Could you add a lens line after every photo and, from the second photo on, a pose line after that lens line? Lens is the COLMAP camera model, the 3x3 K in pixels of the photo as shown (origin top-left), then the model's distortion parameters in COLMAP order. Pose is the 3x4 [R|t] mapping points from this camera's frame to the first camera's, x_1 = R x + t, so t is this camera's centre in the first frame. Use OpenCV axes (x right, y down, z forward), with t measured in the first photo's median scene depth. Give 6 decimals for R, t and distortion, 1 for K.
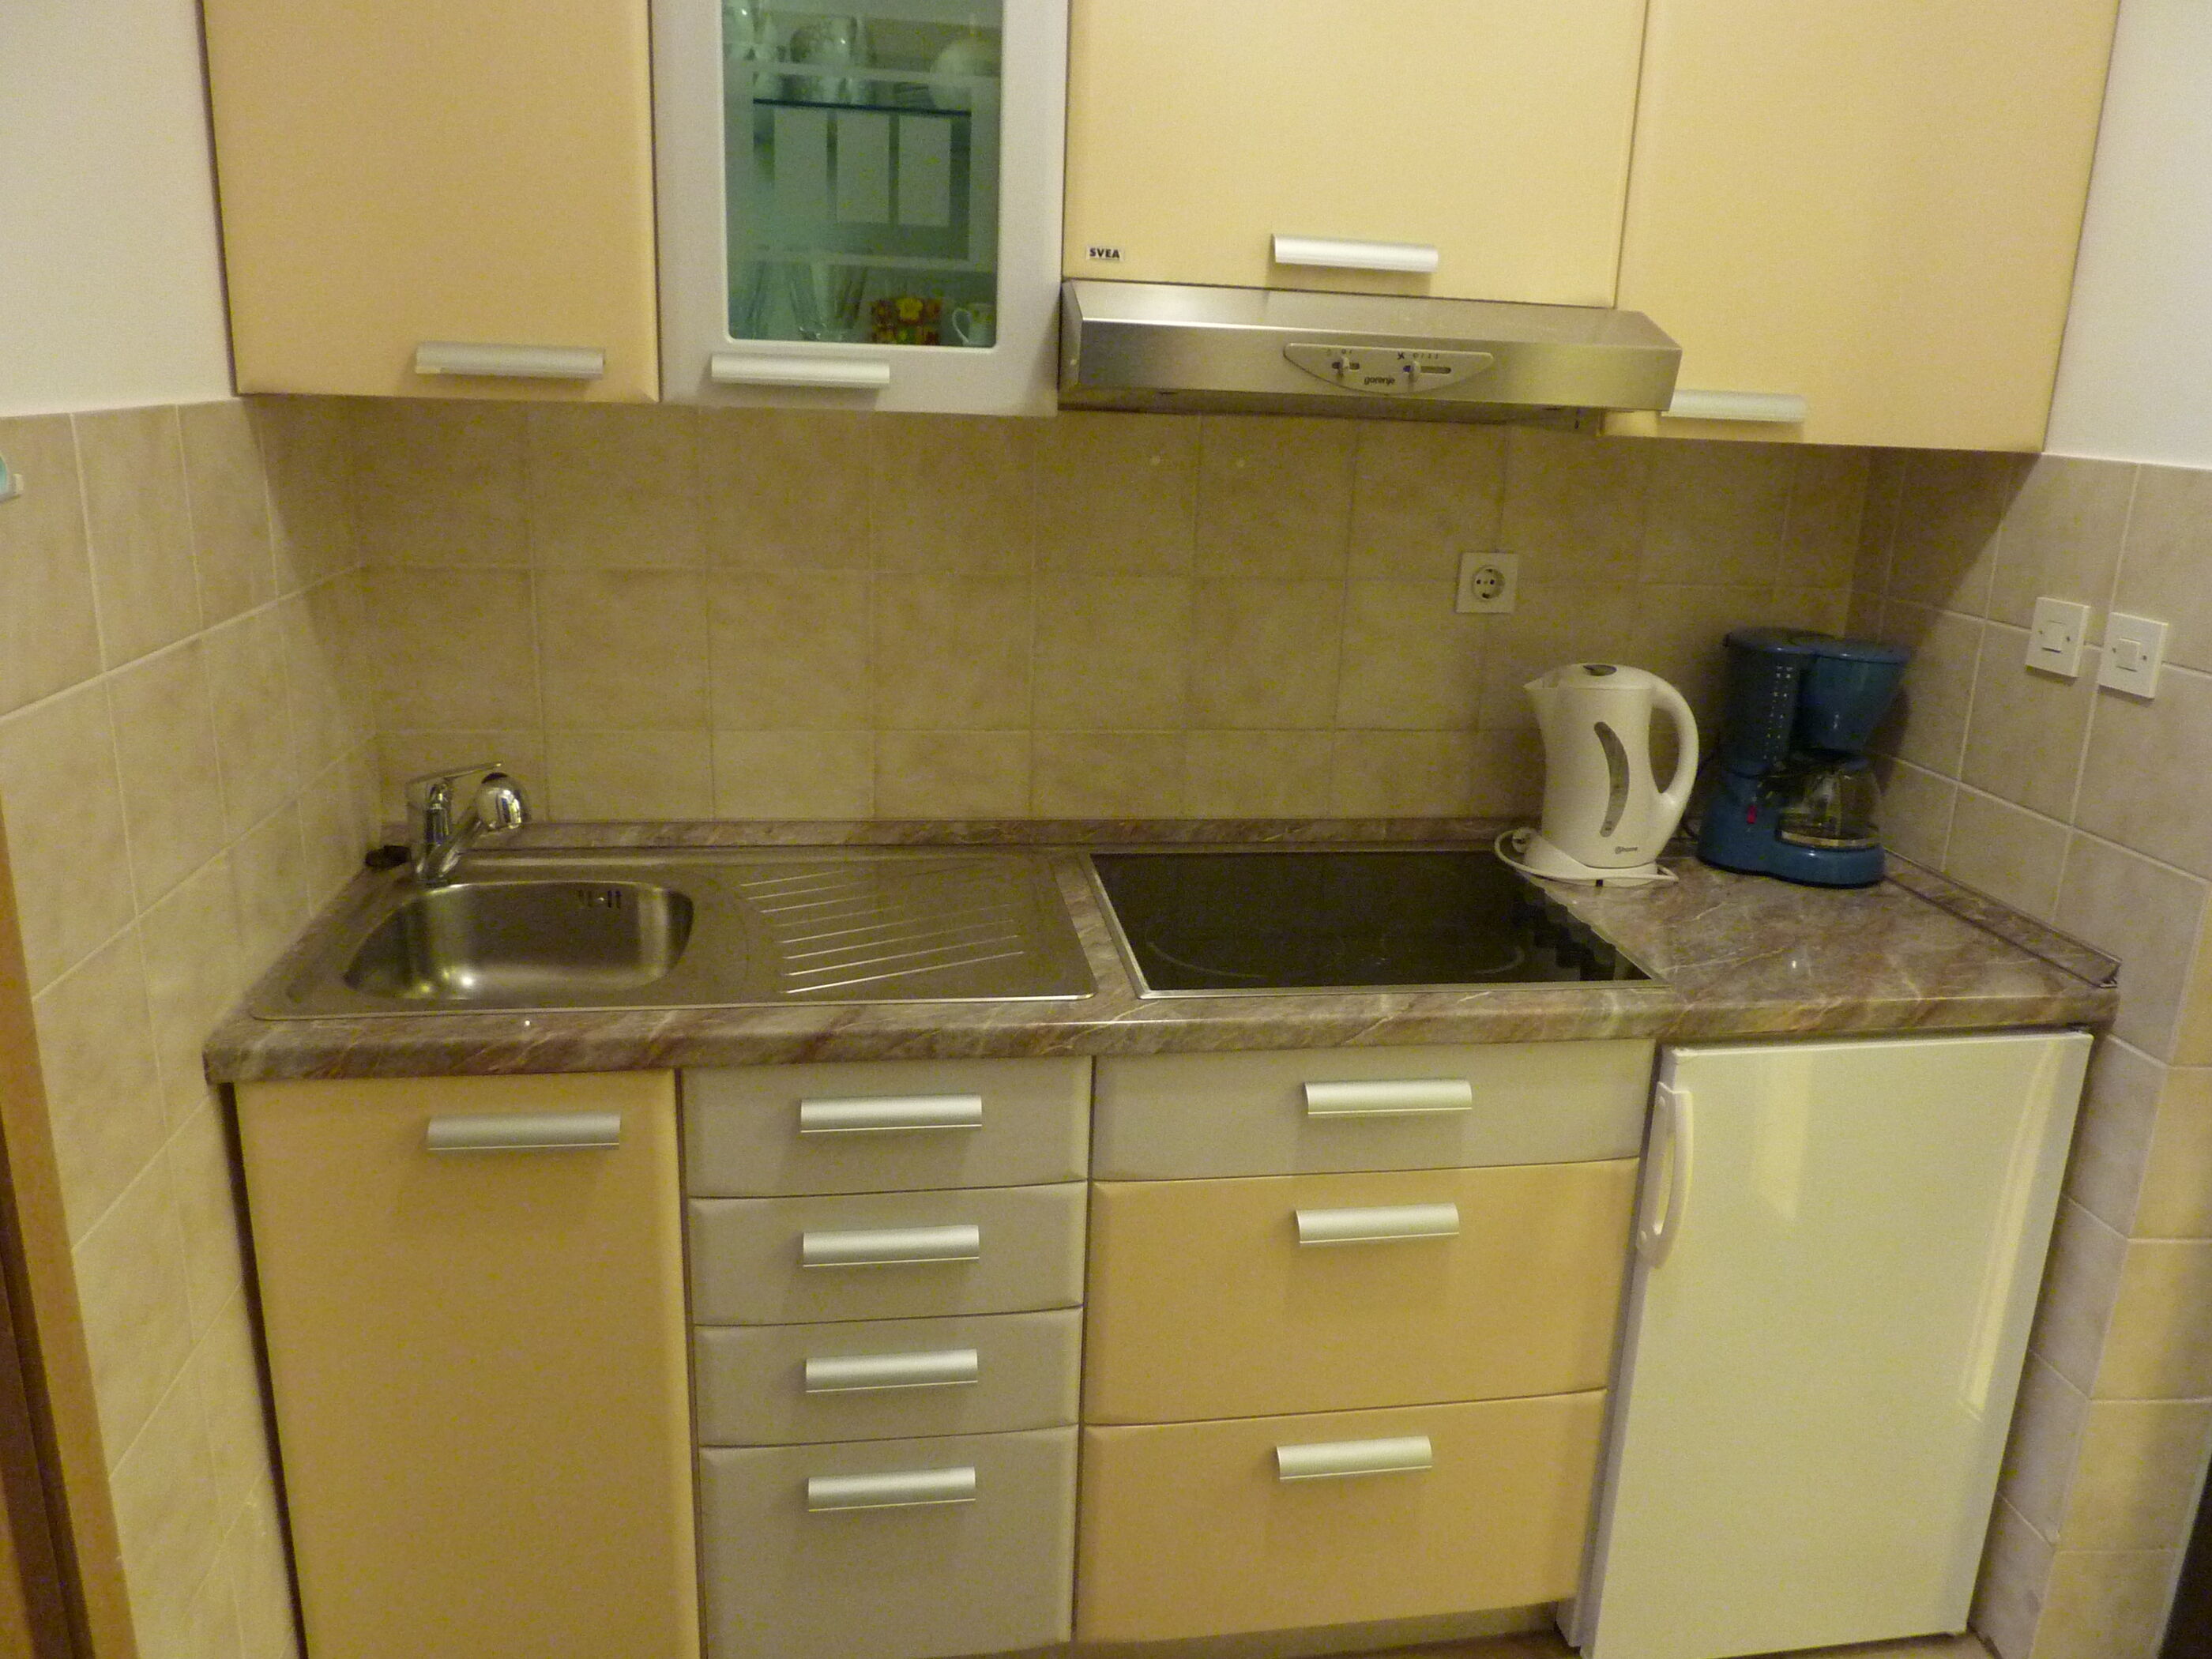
lens RADIAL K [[1643.0, 0, 1130.7], [0, 1643.0, 828.4], [0, 0, 1]] dist [-0.023500, -0.010846]
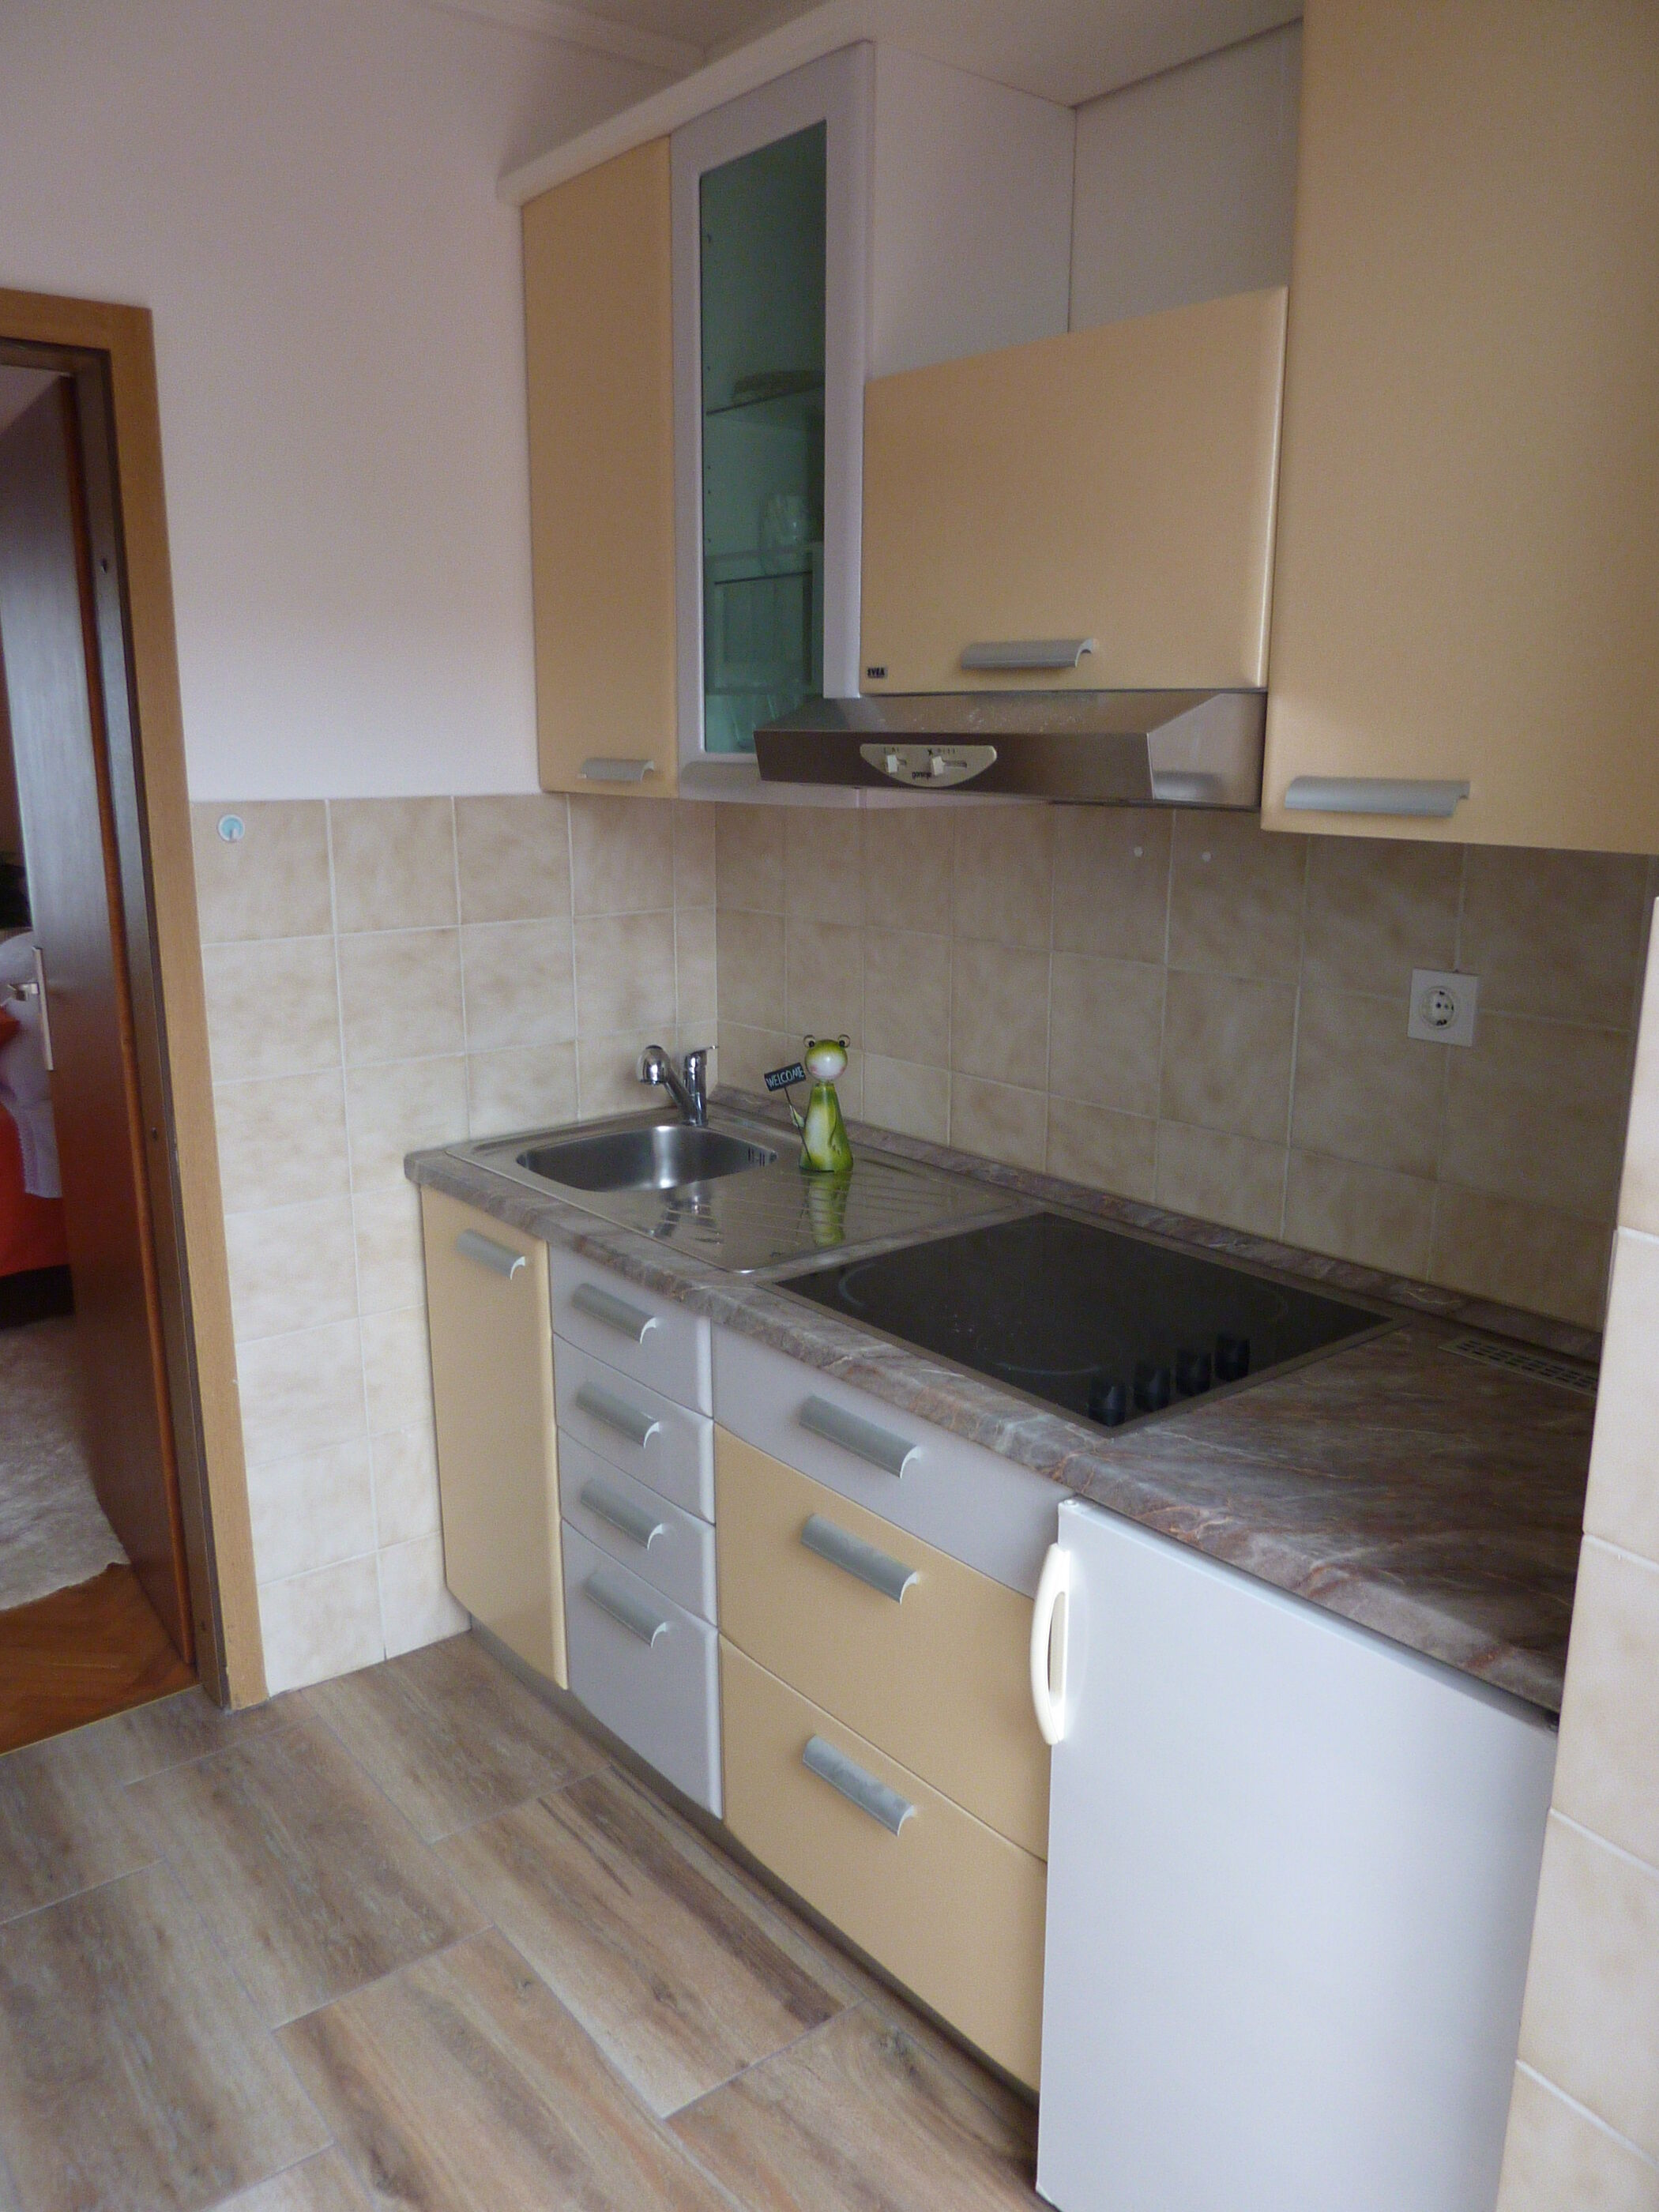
lens RADIAL K [[1643.0, 0, 831.3], [0, 1643.0, 1137.0], [0, 0, 1]] dist [-0.023500, -0.010846]
pose [[0.492482, 0.170833, -0.853392, 0.959605], [-0.219013, 0.973318, 0.068450, -0.088393], [0.842315, 0.153194, 0.516756, 0.375251]]
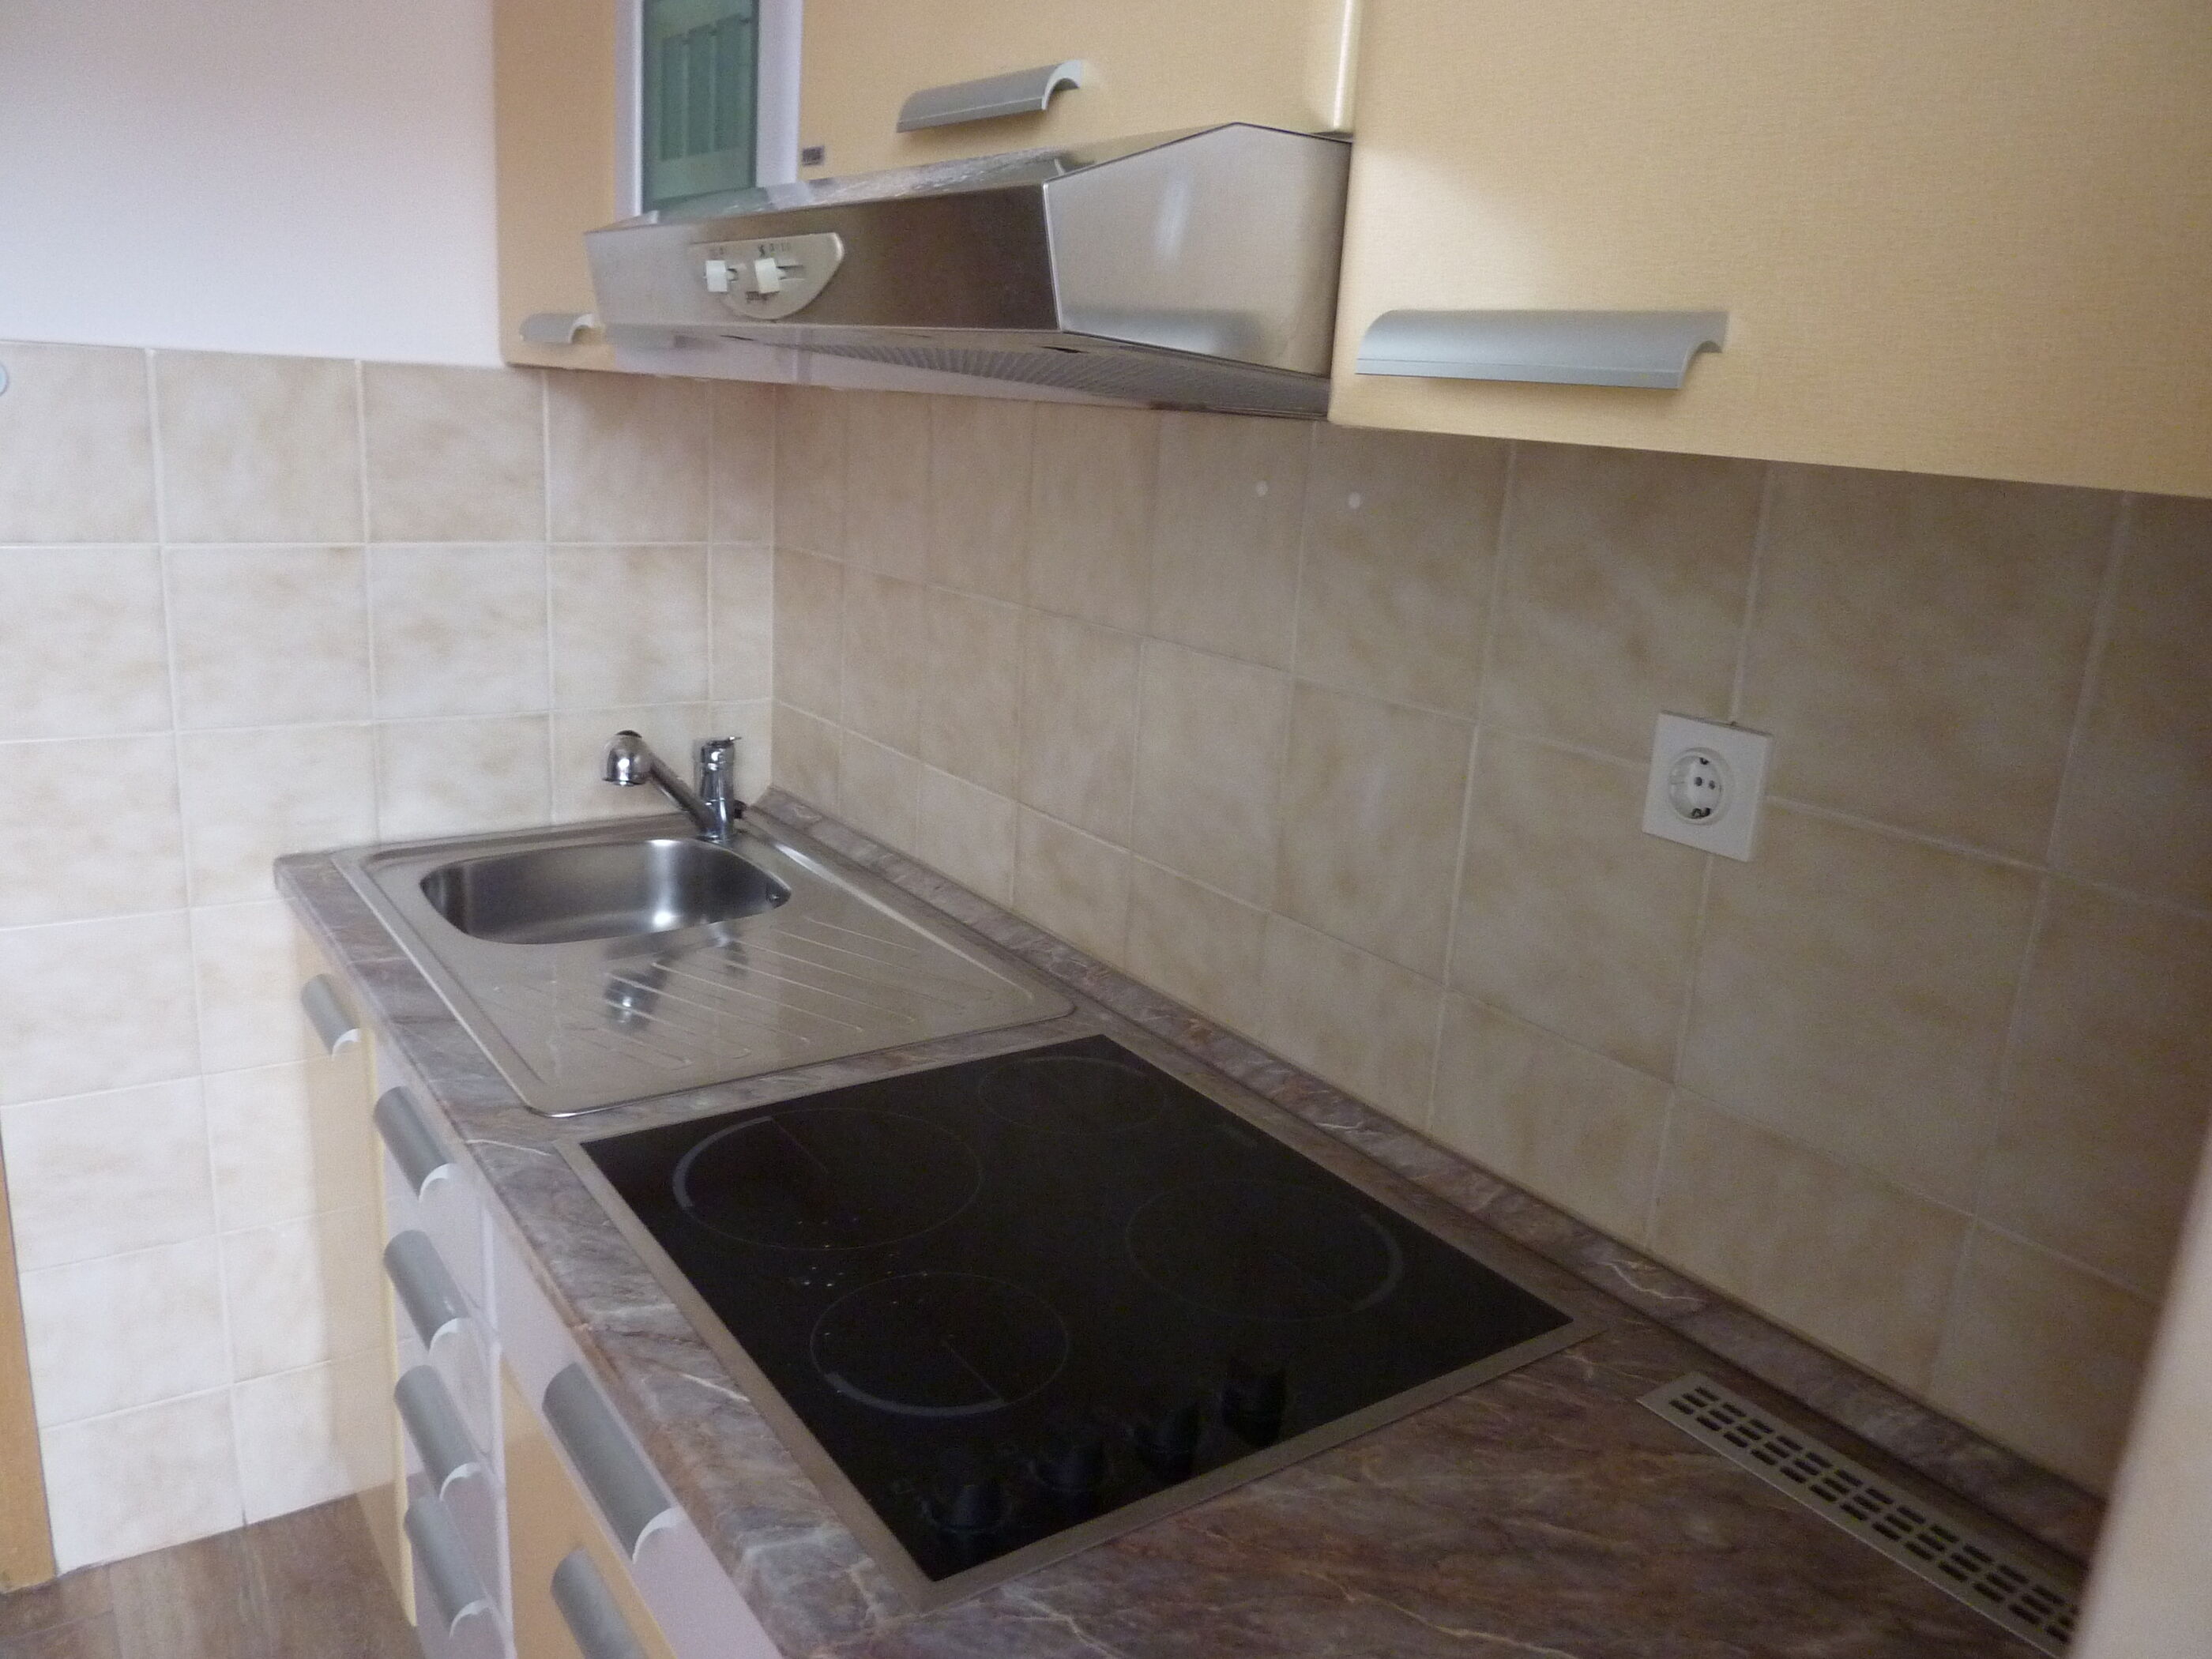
lens RADIAL K [[1643.0, 0, 1116.9], [0, 1643.0, 840.1], [0, 0, 1]] dist [-0.023500, -0.010846]
pose [[0.436052, 0.224185, -0.871550, 0.676128], [-0.288660, 0.952143, 0.100494, -0.160995], [0.852369, 0.207761, 0.479898, 0.765202]]
